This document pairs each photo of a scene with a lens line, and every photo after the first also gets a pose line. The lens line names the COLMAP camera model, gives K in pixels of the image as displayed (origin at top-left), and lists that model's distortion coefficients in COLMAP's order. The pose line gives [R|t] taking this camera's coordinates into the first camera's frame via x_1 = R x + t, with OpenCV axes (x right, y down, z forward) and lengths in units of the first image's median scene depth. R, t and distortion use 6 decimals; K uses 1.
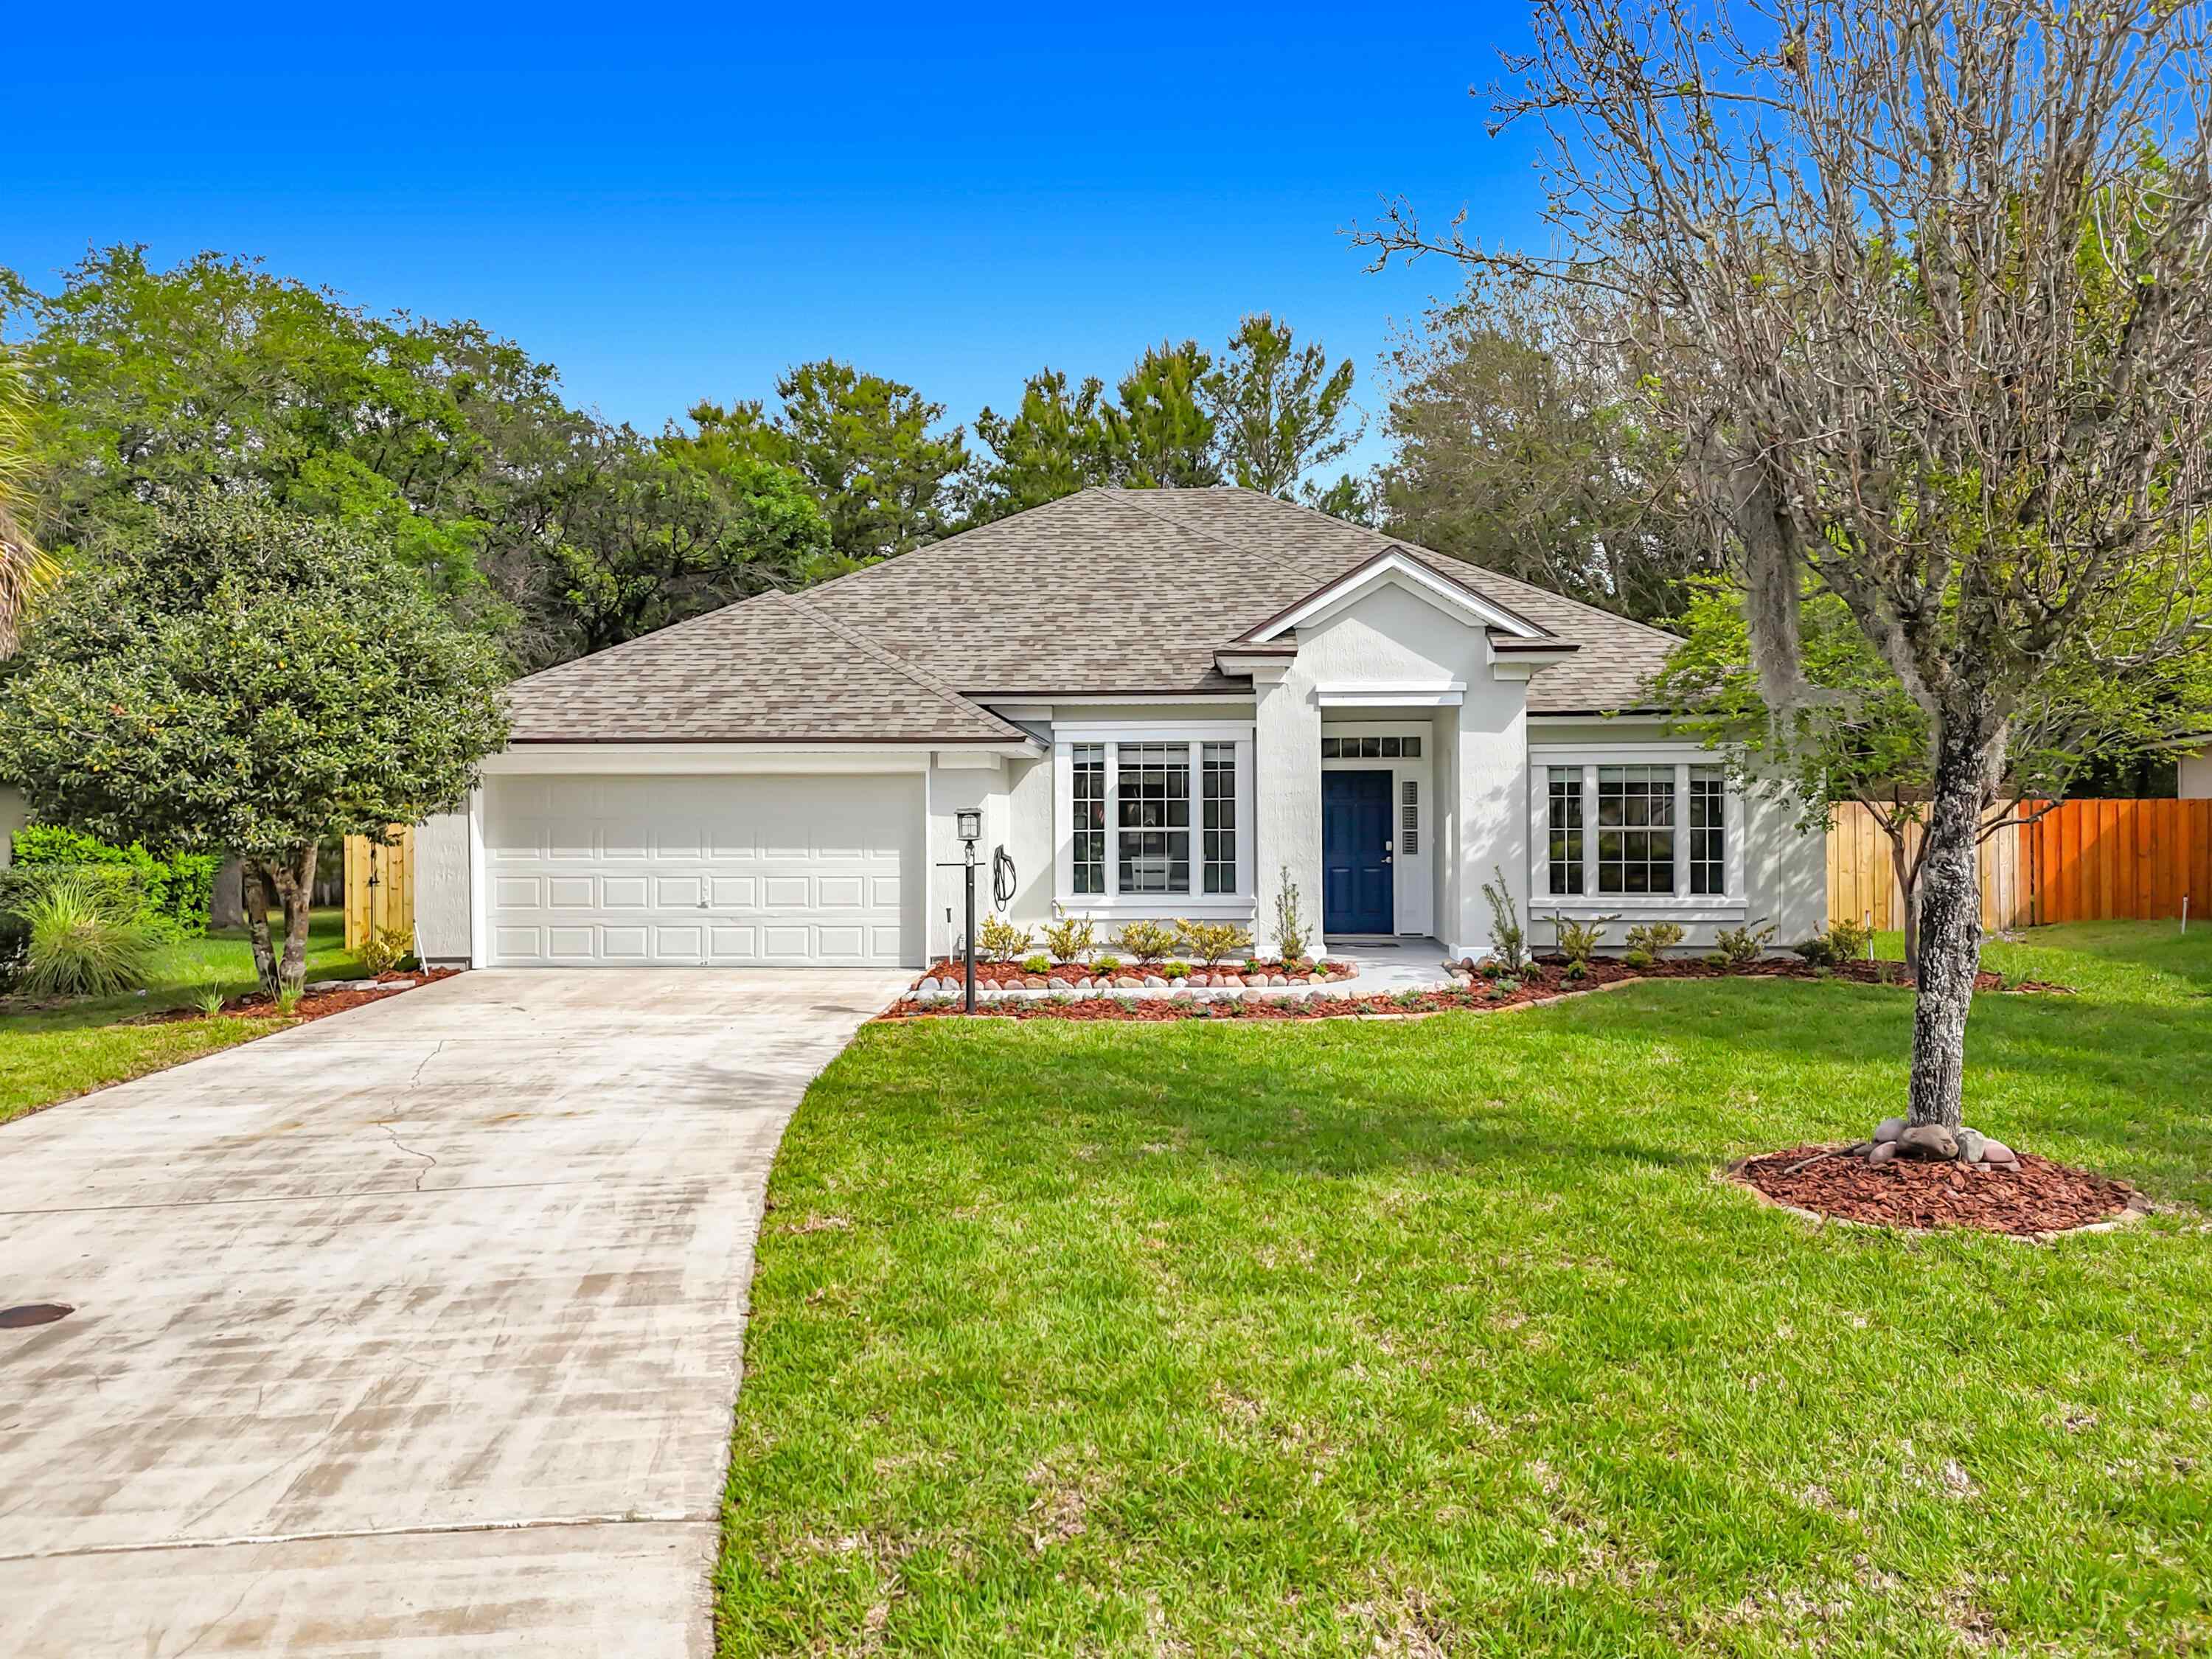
lens RADIAL K [[1652.1, 0, 1102.2], [0, 1652.1, 815.9], [0, 0, 1]] dist [0.050086, -0.002500]
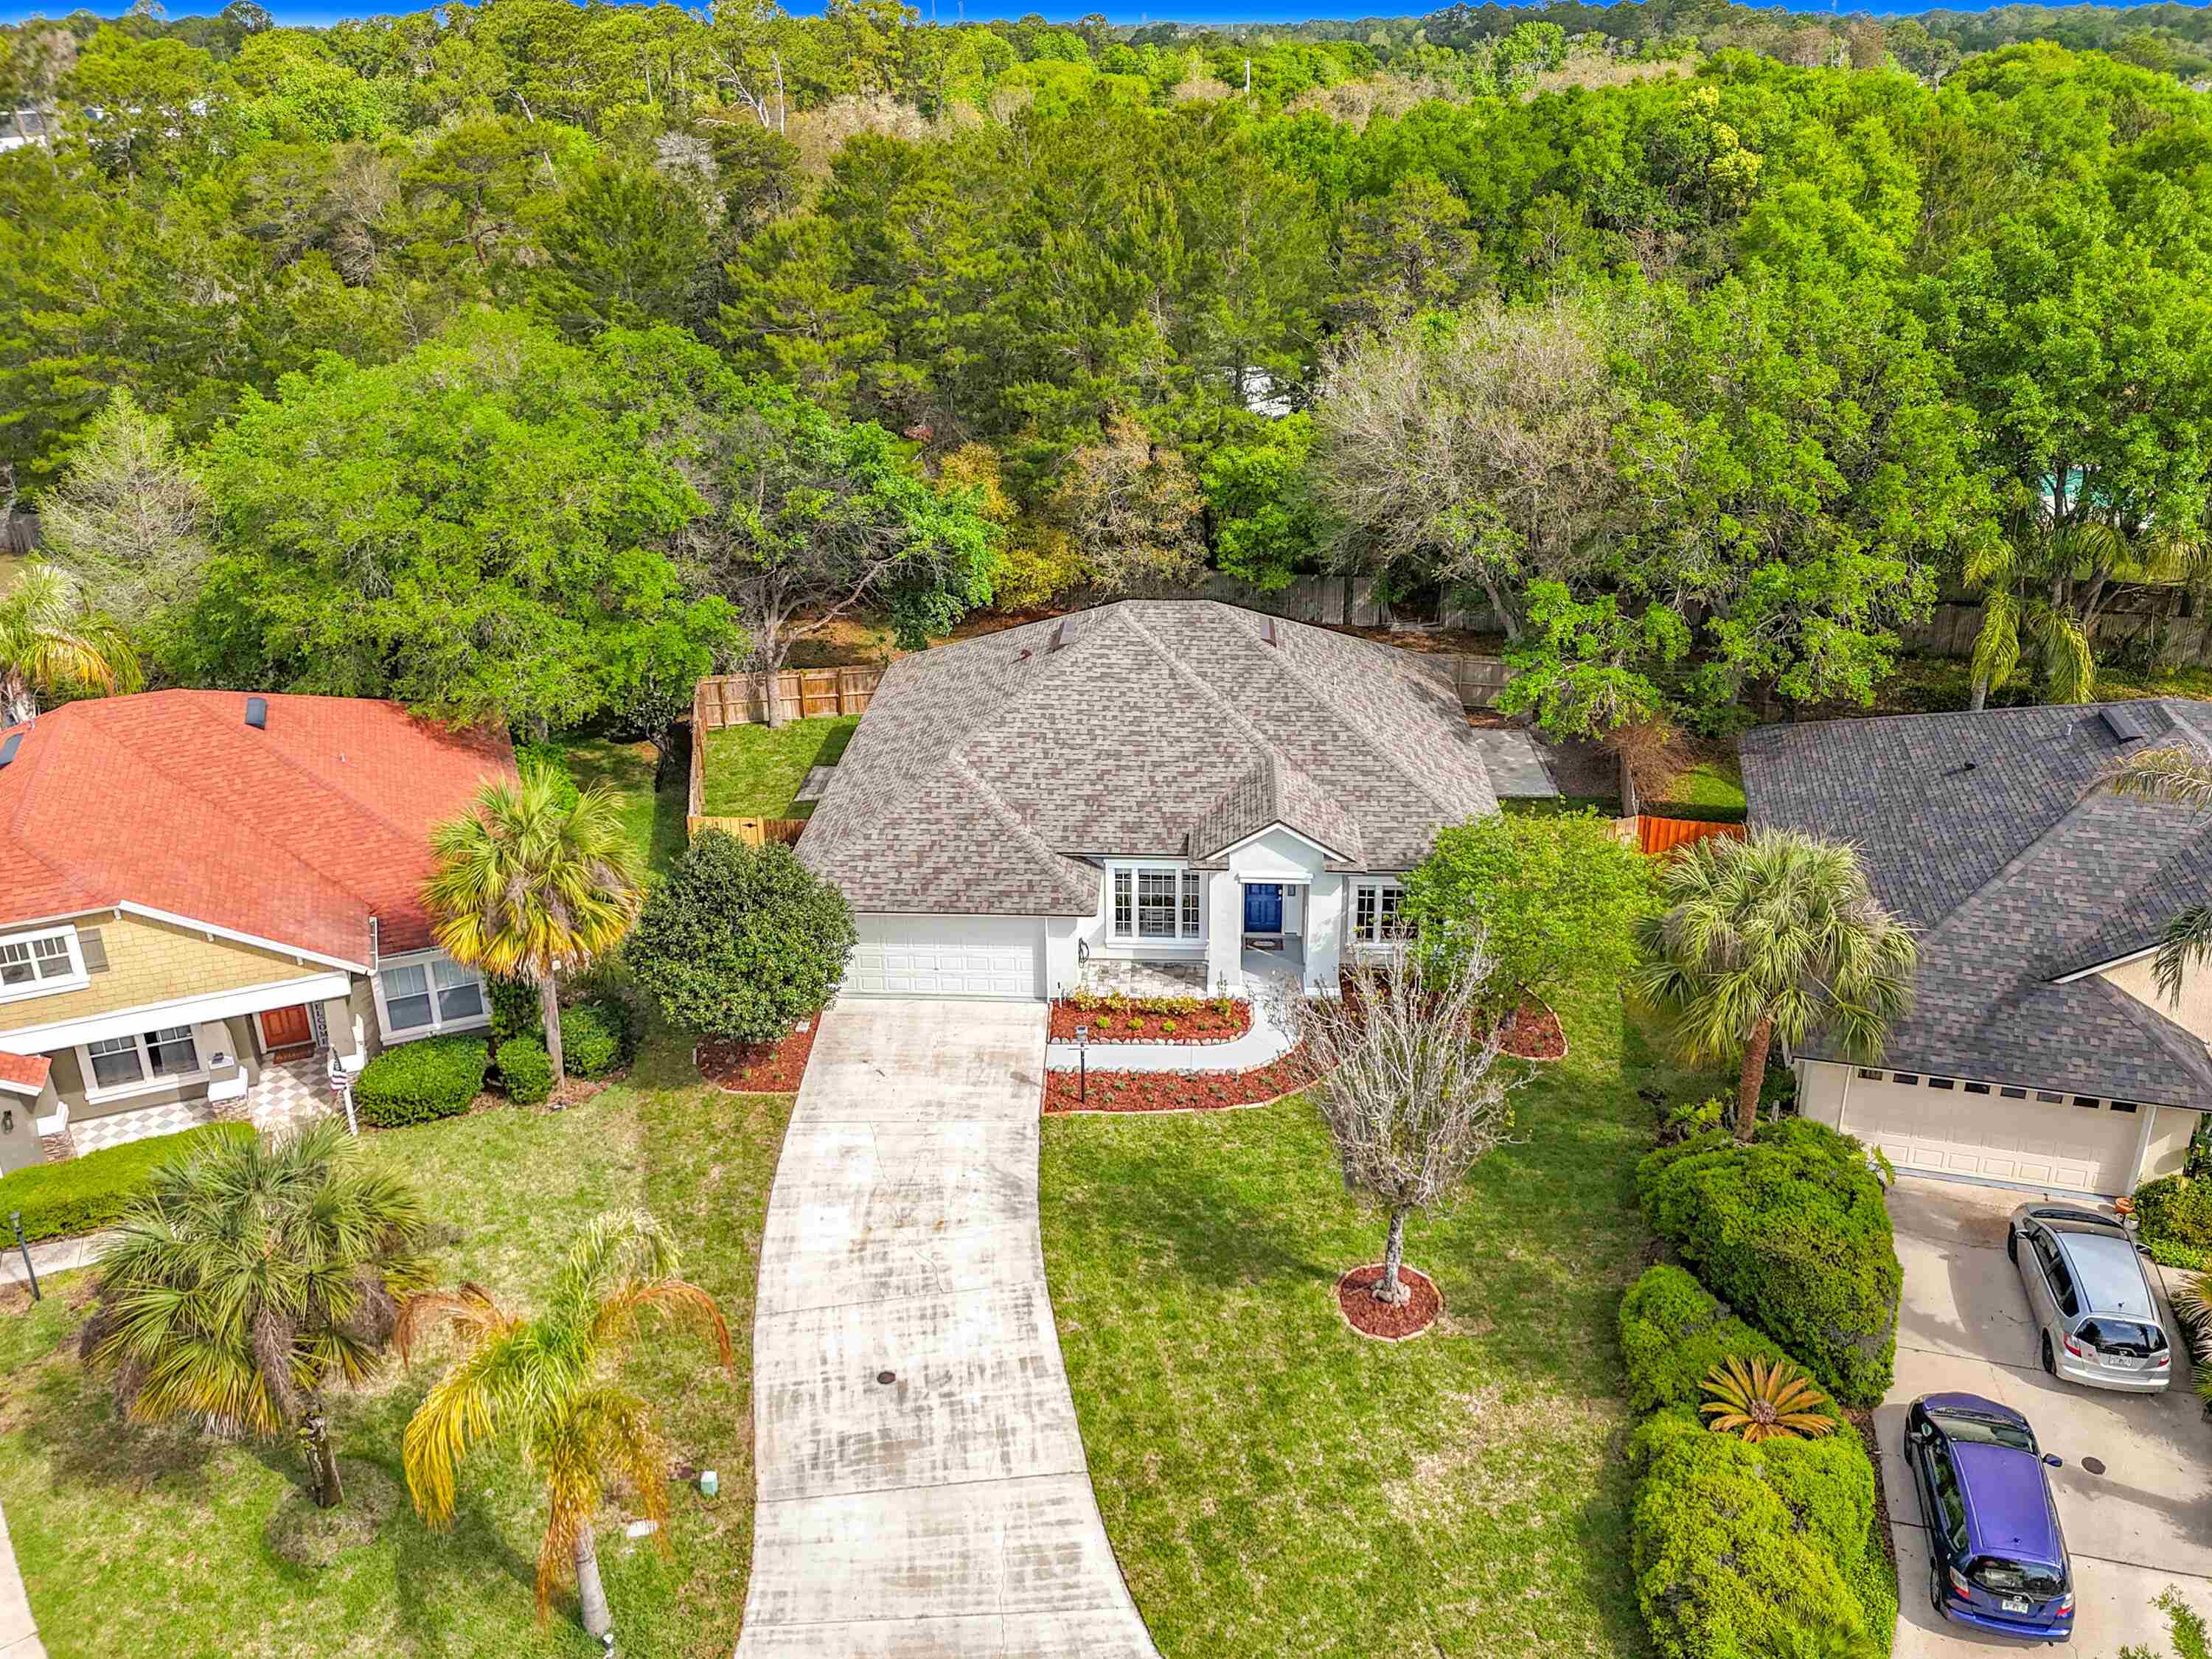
lens RADIAL K [[1727.8, 0, 1099.3], [0, 1727.8, 693.4], [0, 0, 1]] dist [0.016987, -0.009421]
pose [[0.999866, -0.013983, 0.008480, -0.052126], [0.009967, 0.932182, 0.361854, -0.992920], [-0.012964, -0.361721, 0.932196, -0.829881]]
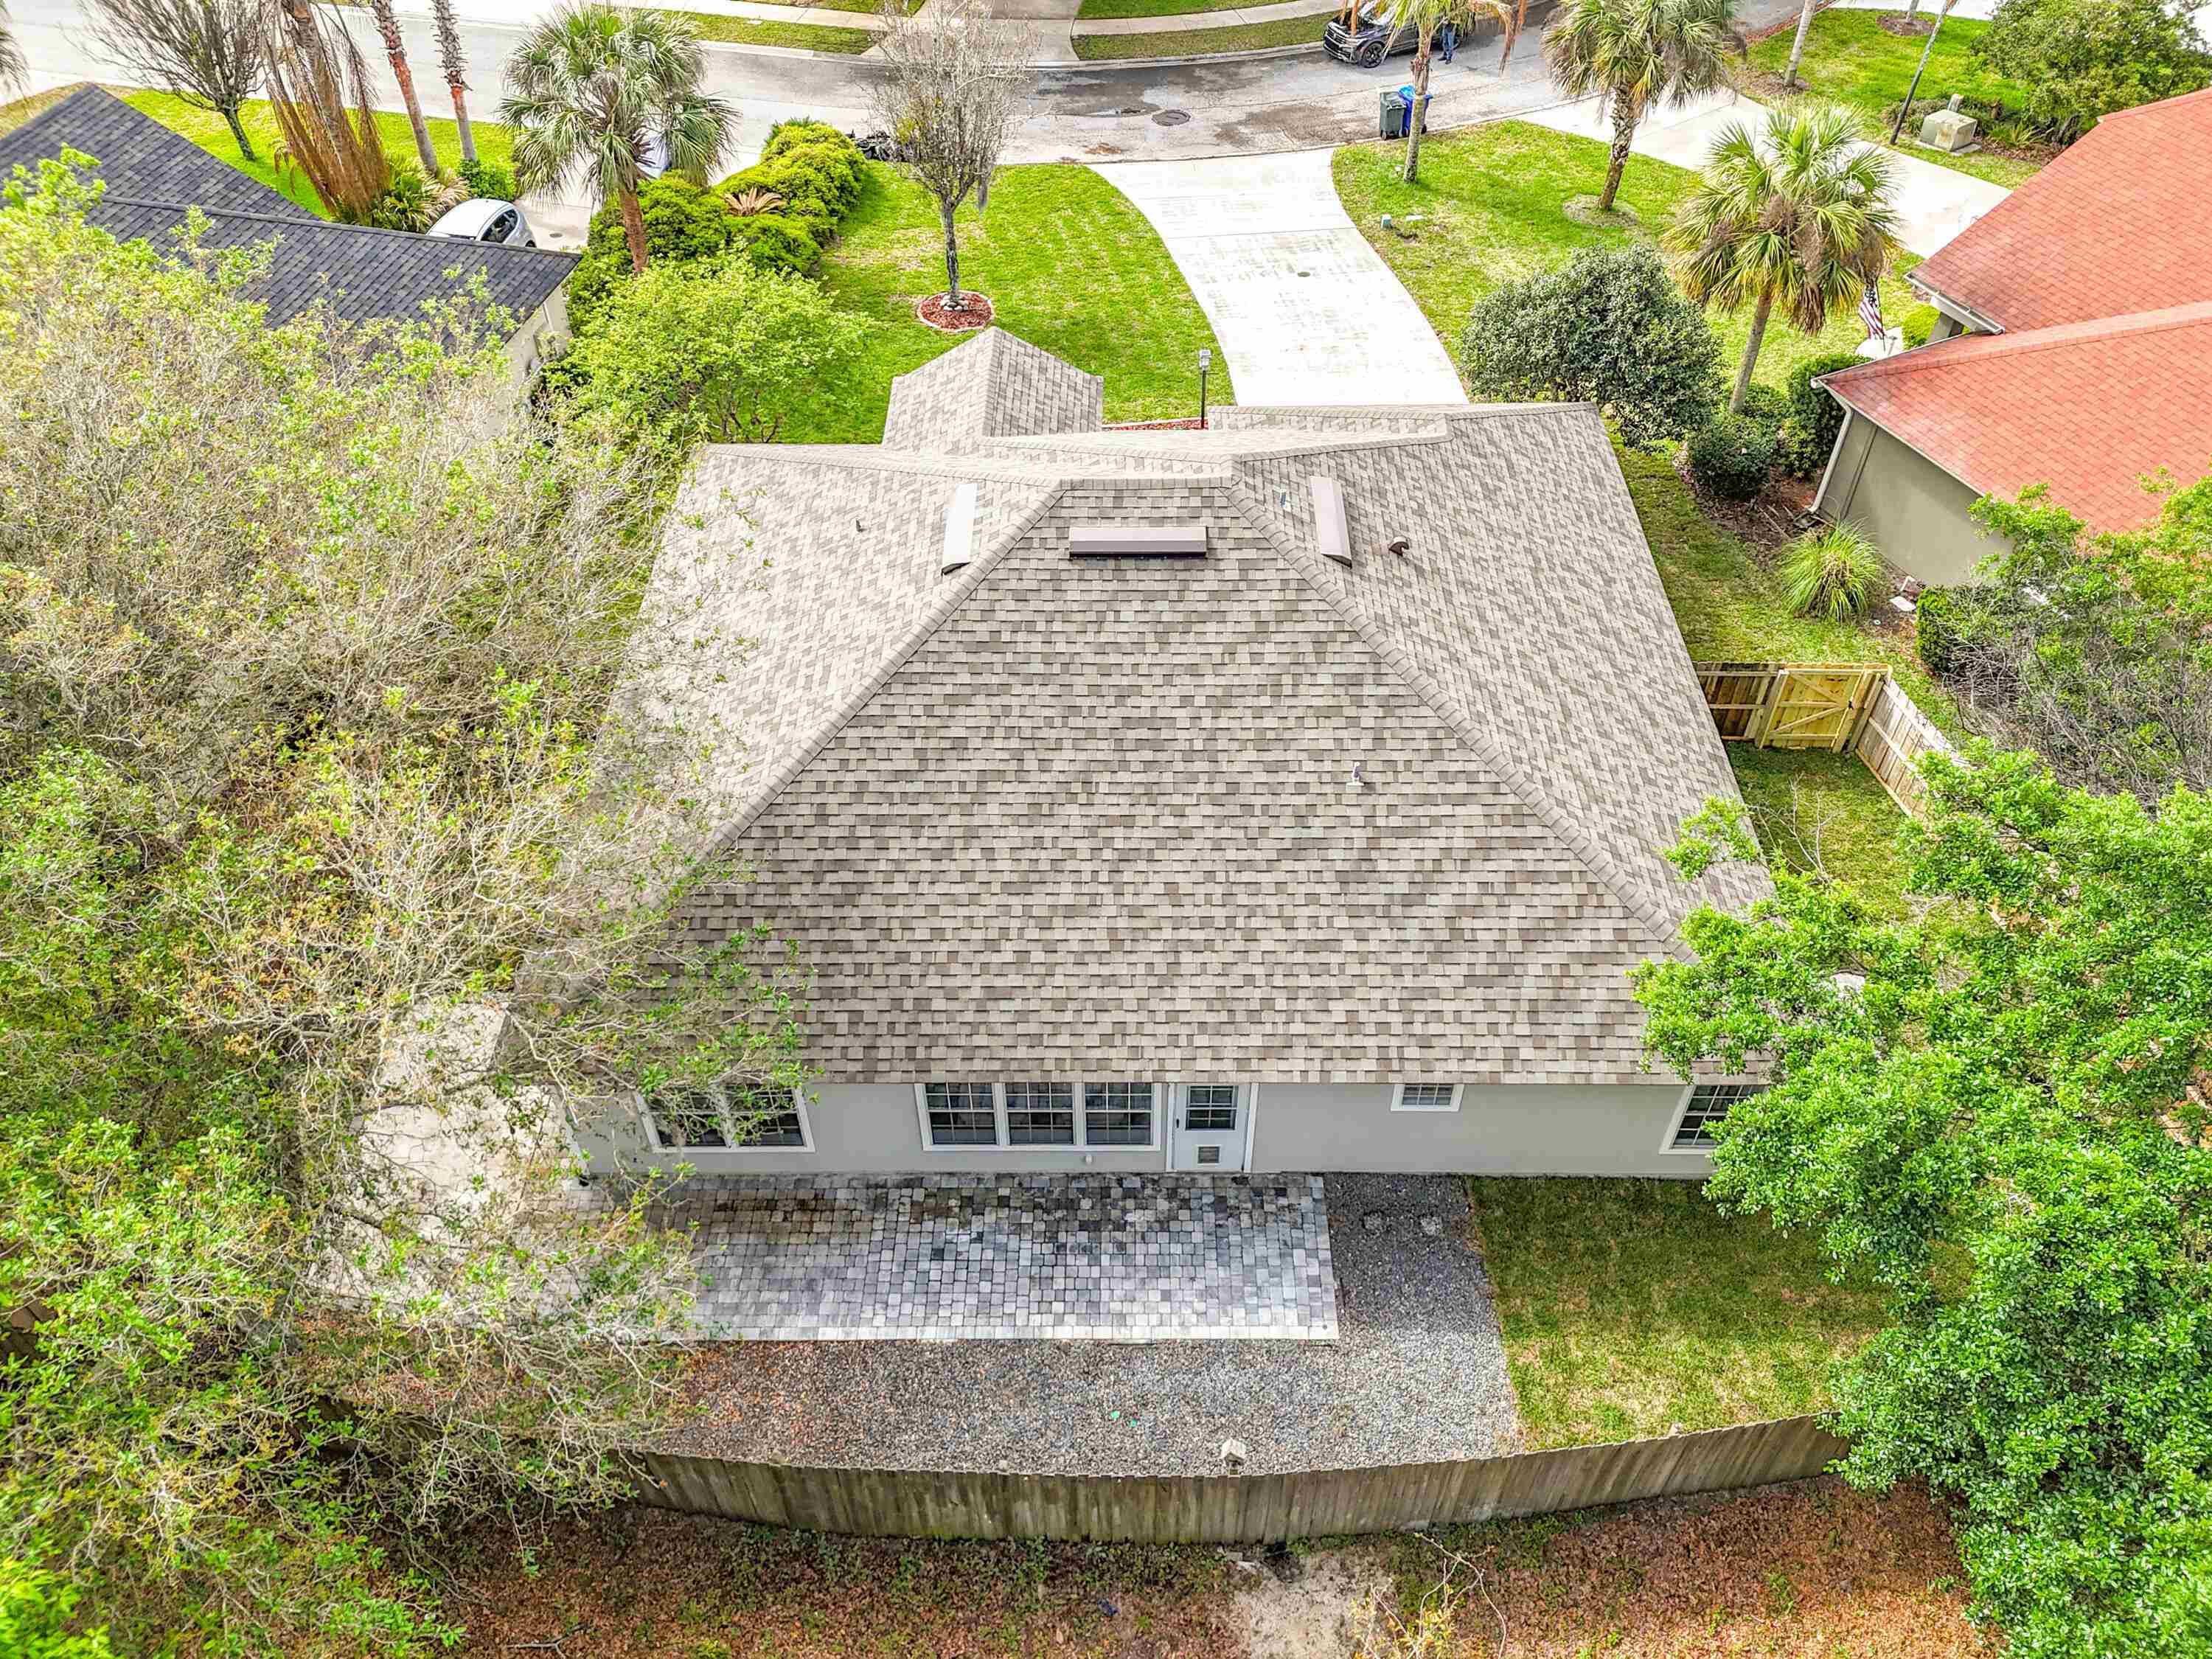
lens RADIAL K [[1652.1, 0, 1102.2], [0, 1652.1, 815.9], [0, 0, 1]] dist [0.050086, -0.002500]
pose [[-0.997800, 0.056267, -0.035048, 0.143684], [0.014813, 0.704598, 0.709452, -0.934360], [0.064613, 0.707372, -0.703882, 2.370963]]
